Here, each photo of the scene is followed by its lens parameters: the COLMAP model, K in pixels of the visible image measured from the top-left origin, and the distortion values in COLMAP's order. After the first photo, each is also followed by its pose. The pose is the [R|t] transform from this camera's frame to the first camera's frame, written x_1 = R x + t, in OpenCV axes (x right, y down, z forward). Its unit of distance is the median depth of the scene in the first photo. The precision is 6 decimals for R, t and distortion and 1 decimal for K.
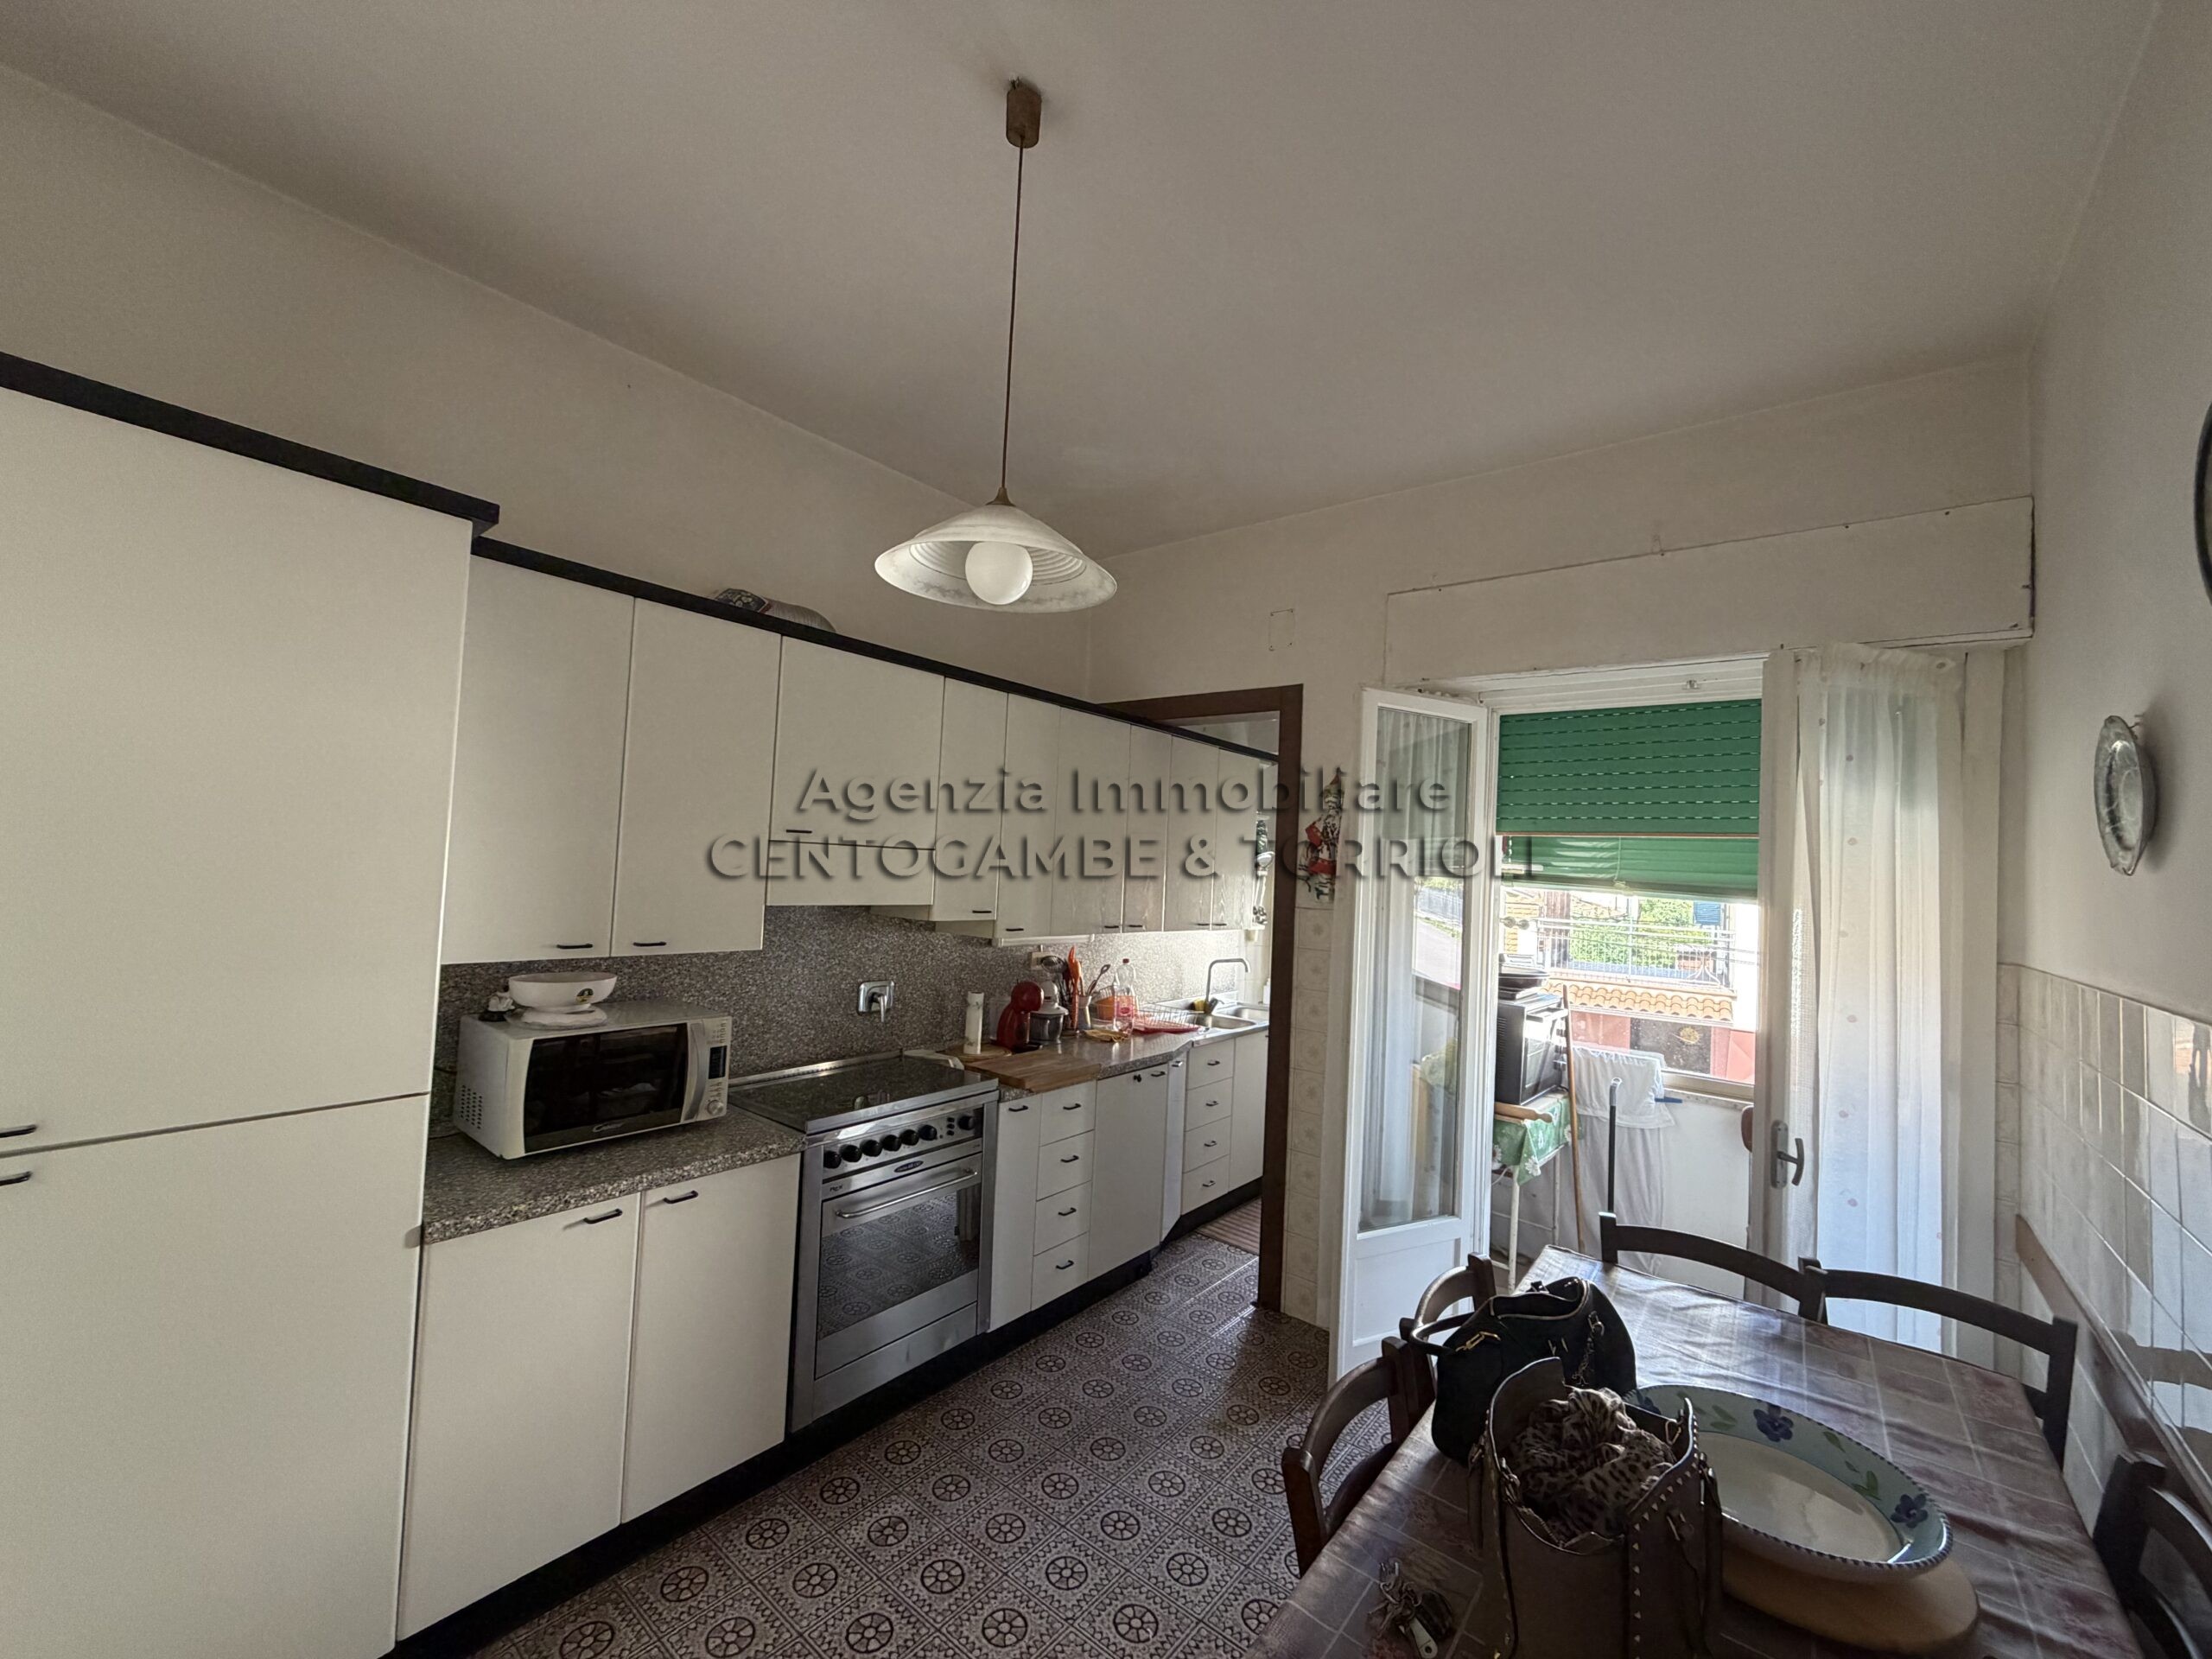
lens RADIAL K [[886.8, 0, 1106.8], [0, 886.8, 831.8], [0, 0, 1]] dist [0.002913, -0.000184]
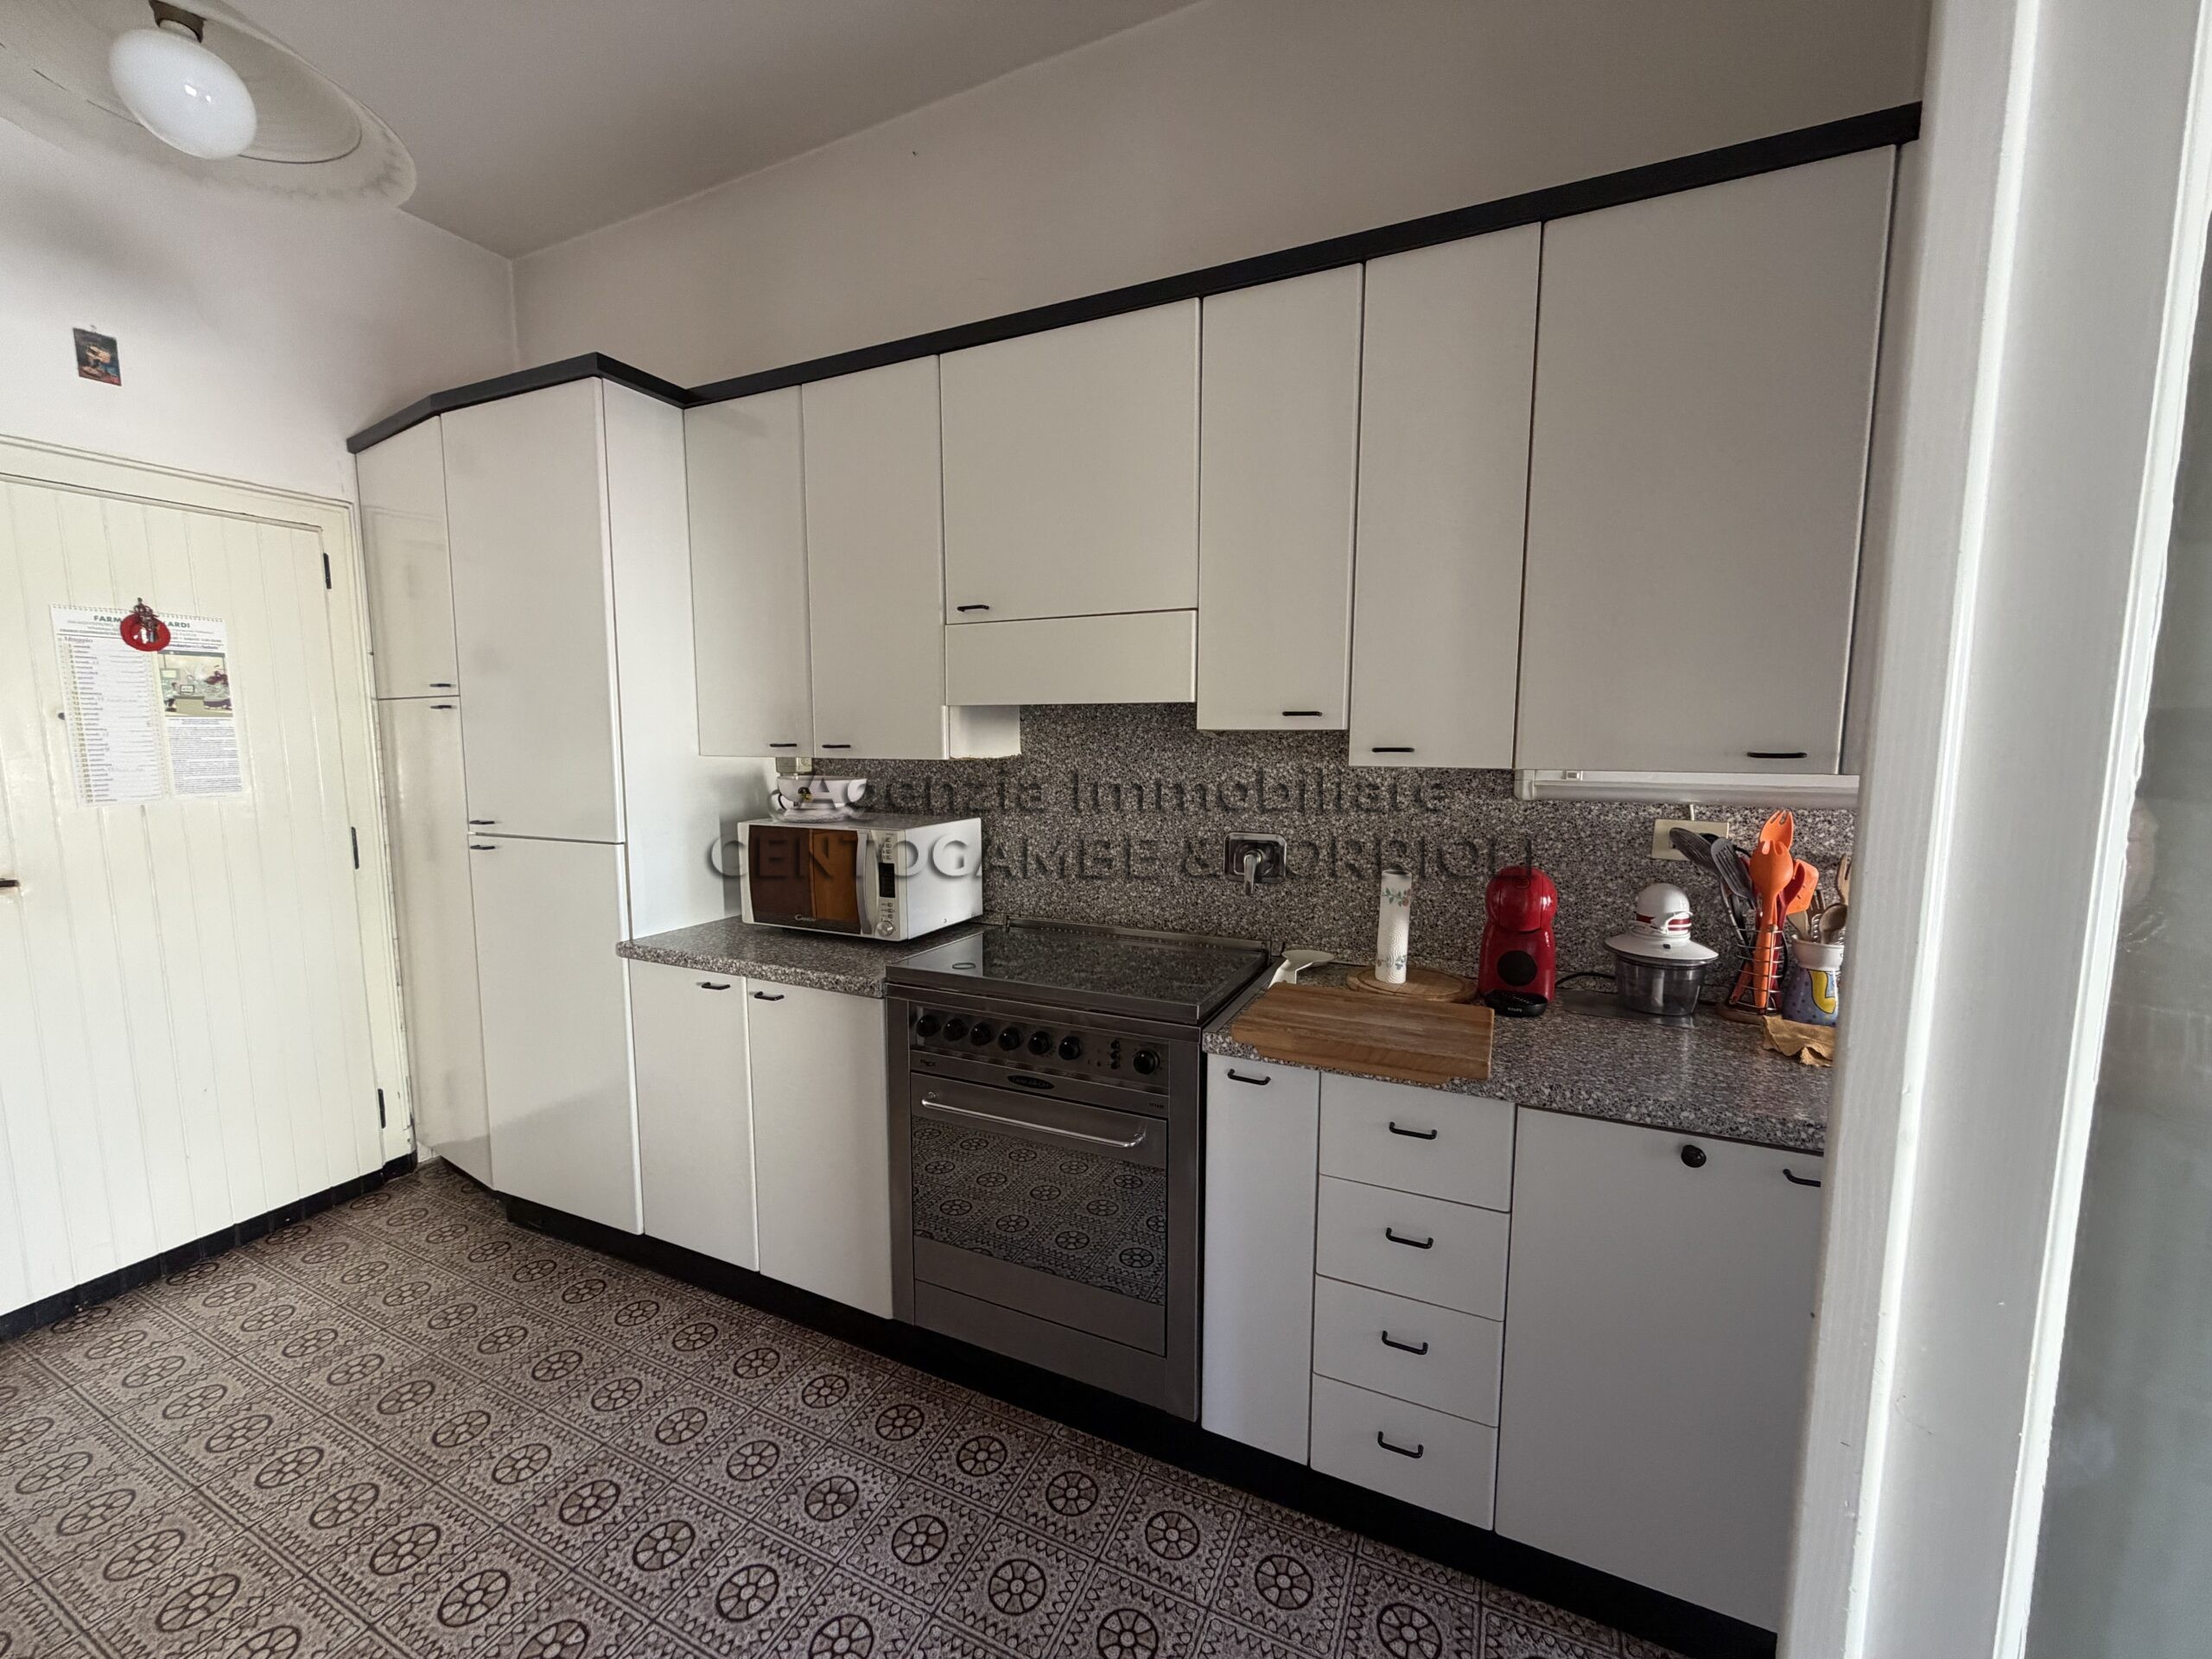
lens RADIAL K [[886.8, 0, 1107.3], [0, 886.8, 831.9], [0, 0, 1]] dist [0.002913, -0.000184]
pose [[0.229556, 0.058757, -0.971520, 0.397680], [0.047824, 0.996289, 0.071555, 0.128704], [0.972120, -0.062888, 0.225895, 0.833630]]
